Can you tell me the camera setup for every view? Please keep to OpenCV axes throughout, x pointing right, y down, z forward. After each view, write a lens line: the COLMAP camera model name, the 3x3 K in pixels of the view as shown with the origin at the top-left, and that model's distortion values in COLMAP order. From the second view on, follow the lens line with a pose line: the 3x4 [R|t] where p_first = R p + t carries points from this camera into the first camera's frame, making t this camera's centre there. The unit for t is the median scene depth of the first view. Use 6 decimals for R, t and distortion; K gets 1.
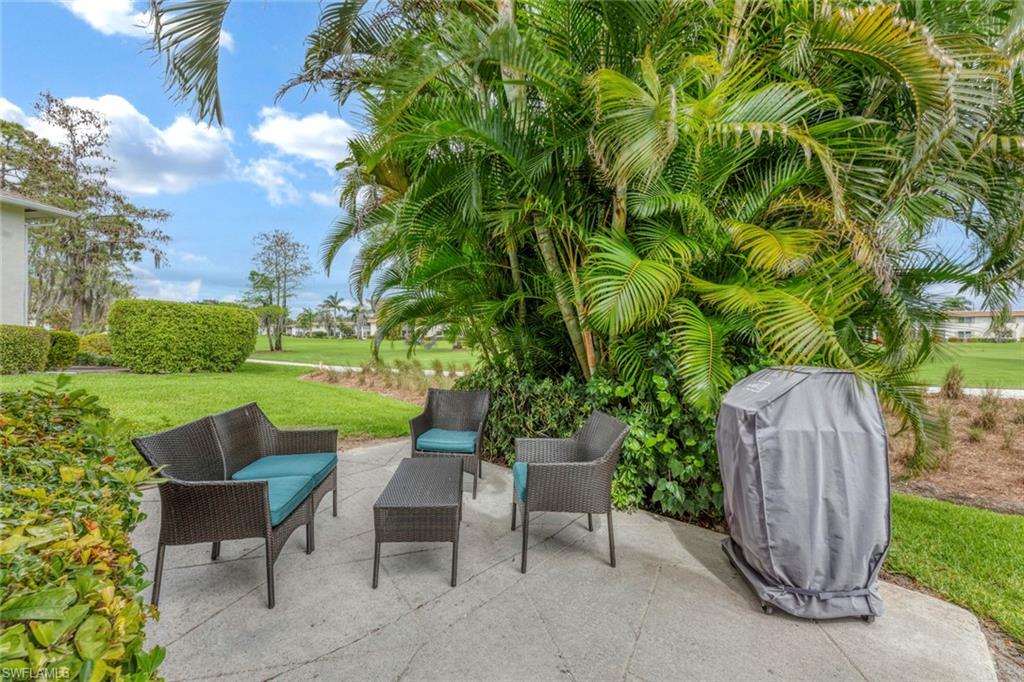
lens RADIAL K [[408.7, 0, 511.9], [0, 408.7, 333.8], [0, 0, 1]] dist [0.023870, 0.000184]
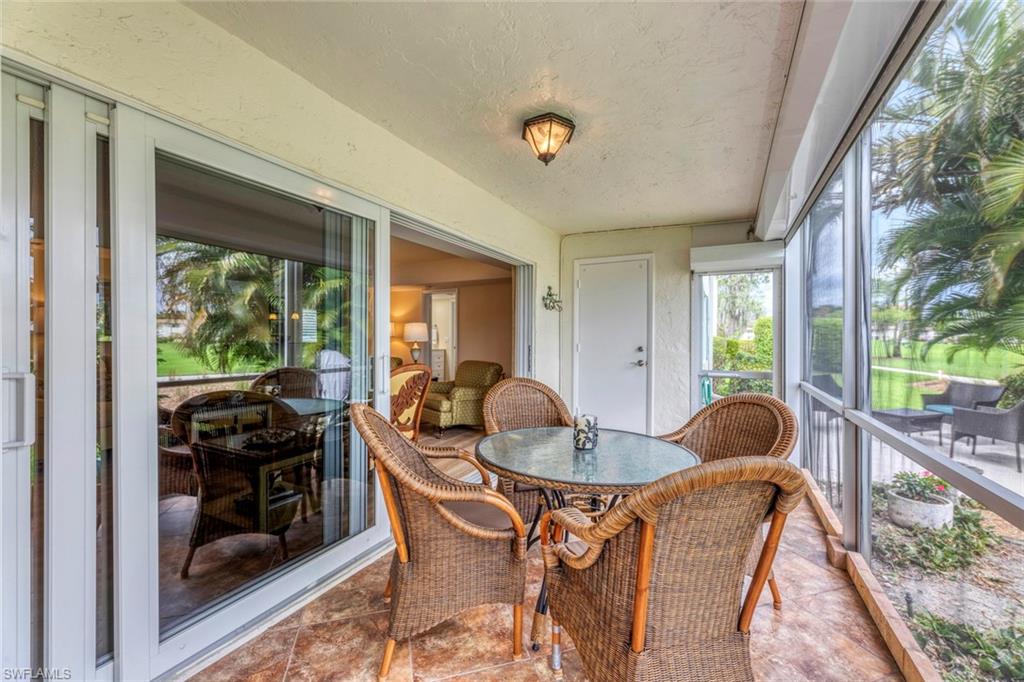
lens RADIAL K [[408.7, 0, 511.9], [0, 408.7, 333.8], [0, 0, 1]] dist [0.023870, 0.000184]
pose [[0.288515, -0.007432, -0.957446, 0.129861], [-0.002984, 0.999958, -0.008662, -0.004484], [0.957471, 0.005356, 0.288481, -0.165788]]
